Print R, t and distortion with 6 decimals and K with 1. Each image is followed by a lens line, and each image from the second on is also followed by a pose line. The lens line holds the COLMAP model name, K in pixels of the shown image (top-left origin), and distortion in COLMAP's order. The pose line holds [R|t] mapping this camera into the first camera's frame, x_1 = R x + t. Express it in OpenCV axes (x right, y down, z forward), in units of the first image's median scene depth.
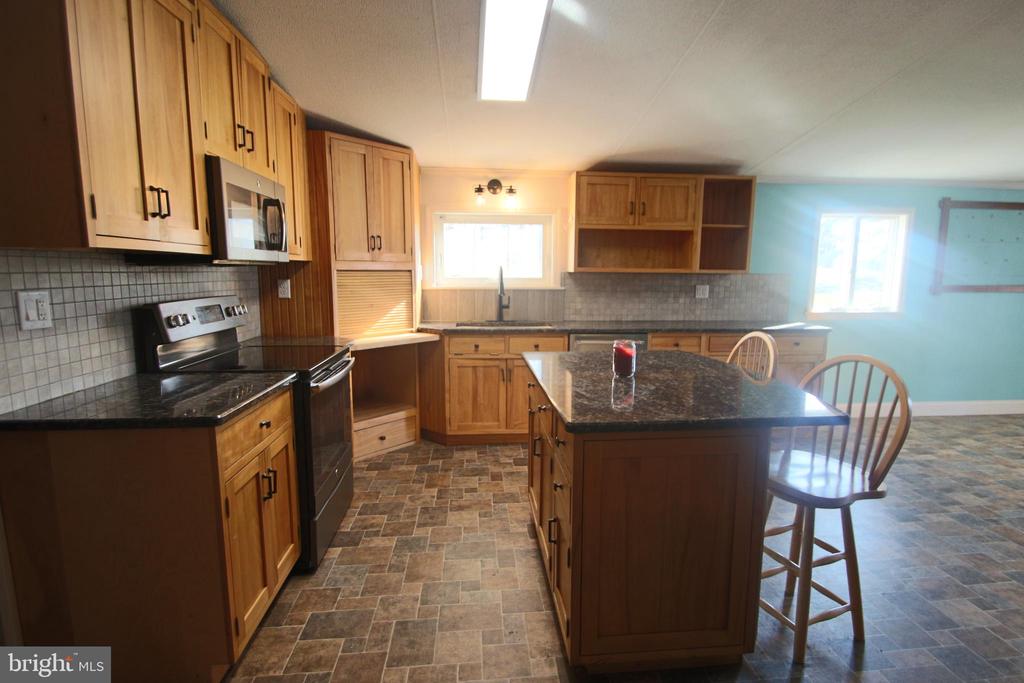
lens RADIAL K [[545.9, 0, 513.3], [0, 545.9, 337.9], [0, 0, 1]] dist [0.004060, -0.014605]
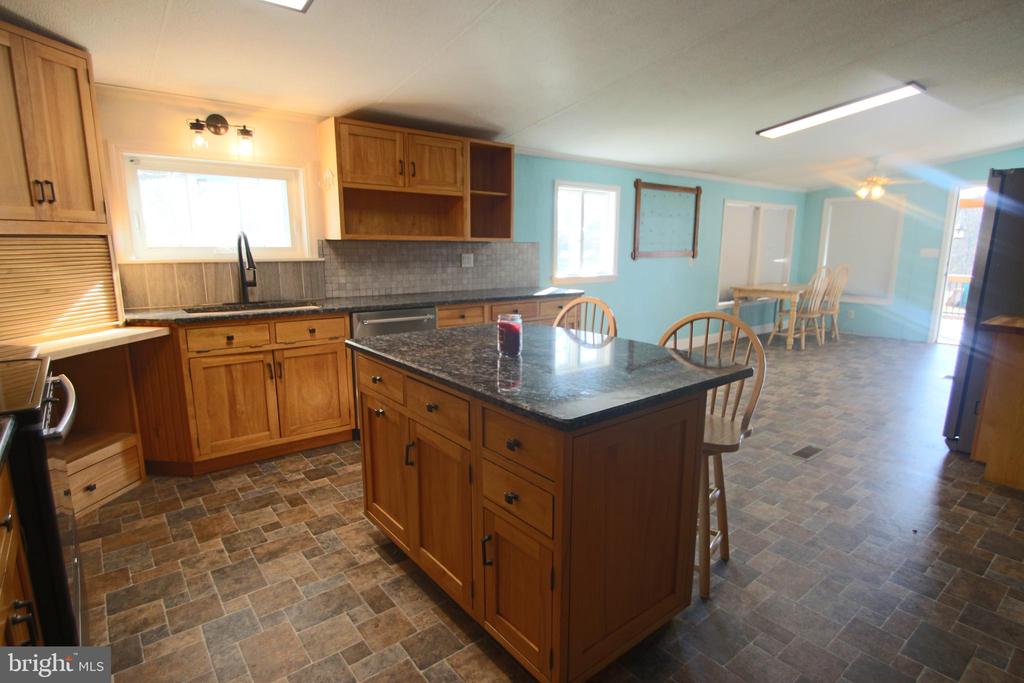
lens RADIAL K [[545.9, 0, 518.9], [0, 545.9, 342.7], [0, 0, 1]] dist [0.004060, -0.014605]
pose [[0.820018, -0.101694, 0.563230, -0.157616], [0.068194, 0.994438, 0.080266, -0.011127], [-0.568260, -0.027411, 0.822392, 0.148839]]
